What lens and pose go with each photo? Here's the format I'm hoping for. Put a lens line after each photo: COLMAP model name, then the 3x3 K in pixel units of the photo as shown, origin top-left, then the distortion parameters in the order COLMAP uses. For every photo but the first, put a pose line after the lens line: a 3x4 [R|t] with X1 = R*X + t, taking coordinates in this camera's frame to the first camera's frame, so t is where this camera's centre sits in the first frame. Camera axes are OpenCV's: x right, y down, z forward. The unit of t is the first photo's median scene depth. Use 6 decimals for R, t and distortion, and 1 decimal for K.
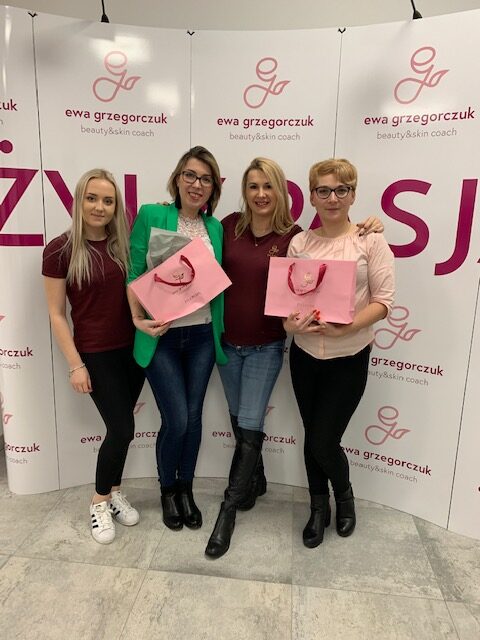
lens RADIAL K [[488.7, 0, 248.1], [0, 488.7, 313.8], [0, 0, 1]] dist [-0.040125, 0.048911]
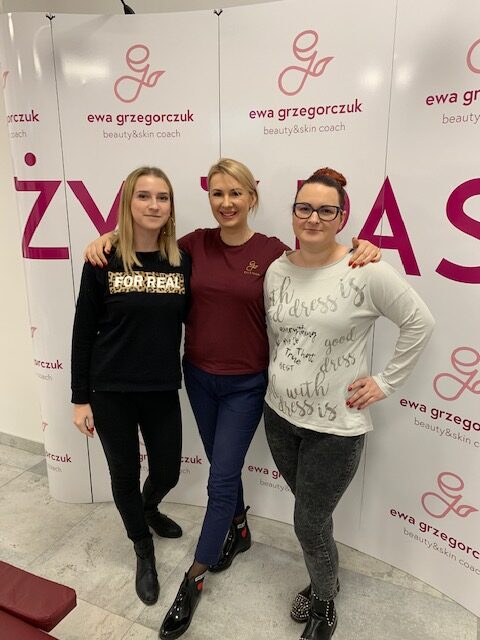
lens RADIAL K [[488.7, 0, 245.3], [0, 488.7, 313.2], [0, 0, 1]] dist [-0.040125, 0.048911]
pose [[0.950430, 0.050031, -0.306888, 0.213675], [-0.039851, 0.998430, 0.039351, -0.084639], [0.308375, -0.025171, 0.950932, 0.186467]]
